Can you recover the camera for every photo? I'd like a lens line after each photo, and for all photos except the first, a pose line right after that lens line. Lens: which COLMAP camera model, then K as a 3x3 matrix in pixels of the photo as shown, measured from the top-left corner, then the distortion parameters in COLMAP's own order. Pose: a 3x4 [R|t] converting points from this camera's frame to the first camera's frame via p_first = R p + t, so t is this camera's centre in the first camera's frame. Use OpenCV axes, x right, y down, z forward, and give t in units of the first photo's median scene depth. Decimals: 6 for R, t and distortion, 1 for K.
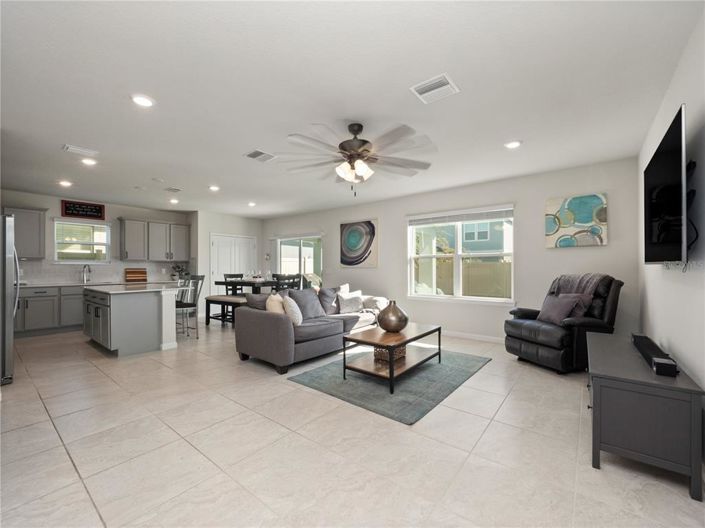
lens RADIAL K [[302.8, 0, 348.4], [0, 302.8, 267.3], [0, 0, 1]] dist [0.000358, -0.000269]
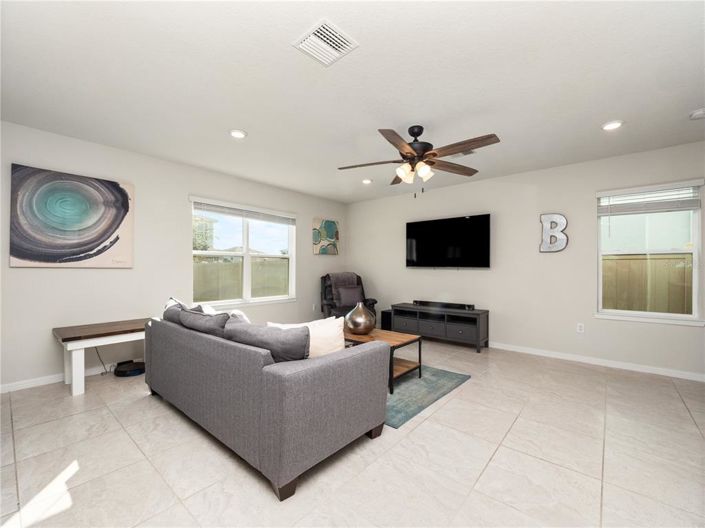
lens RADIAL K [[302.8, 0, 348.4], [0, 302.8, 267.3], [0, 0, 1]] dist [0.000358, -0.000269]
pose [[0.034039, 0.000186, 0.999420, -0.681775], [-0.013261, 0.999912, 0.000266, -0.006003], [-0.999333, -0.013262, 0.034039, 0.813714]]
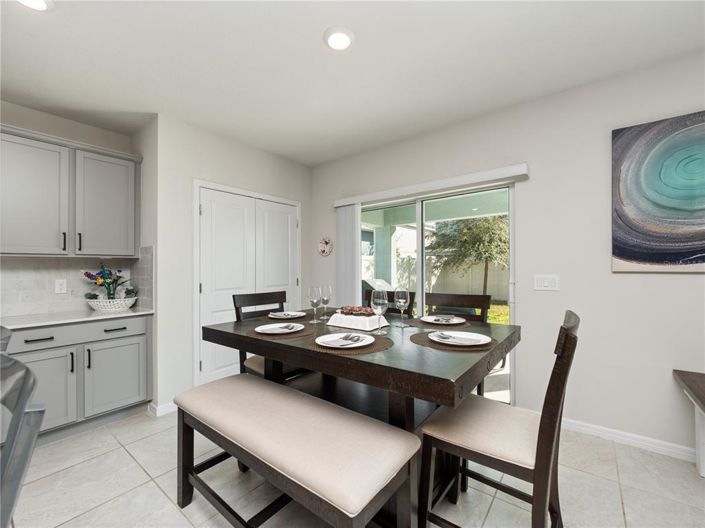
lens RADIAL K [[302.8, 0, 348.4], [0, 302.8, 267.3], [0, 0, 1]] dist [0.000358, -0.000269]
pose [[0.999931, -0.009745, 0.006506, -0.469998], [0.009787, 0.999931, -0.006462, -0.004681], [-0.006442, 0.006525, 0.999958, 1.097173]]
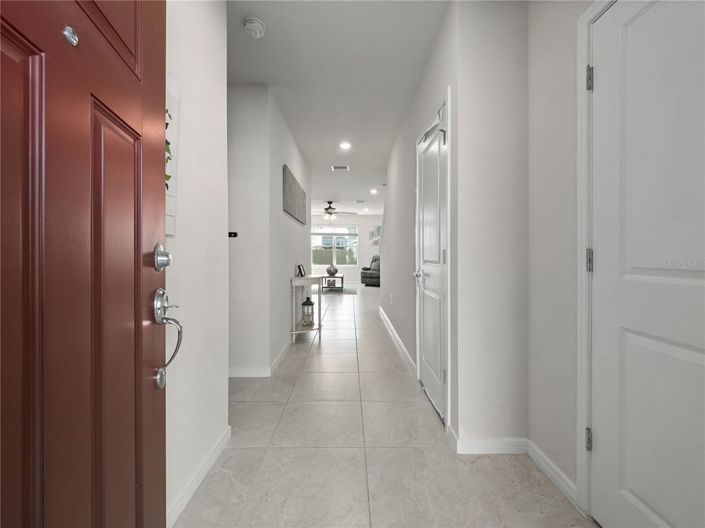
lens RADIAL K [[302.8, 0, 348.4], [0, 302.8, 267.3], [0, 0, 1]] dist [0.000358, -0.000269]
pose [[0.774945, -0.035259, 0.631045, -1.157448], [0.001563, 0.998547, 0.053874, -0.008248], [-0.632027, -0.040763, 0.773873, -0.925965]]
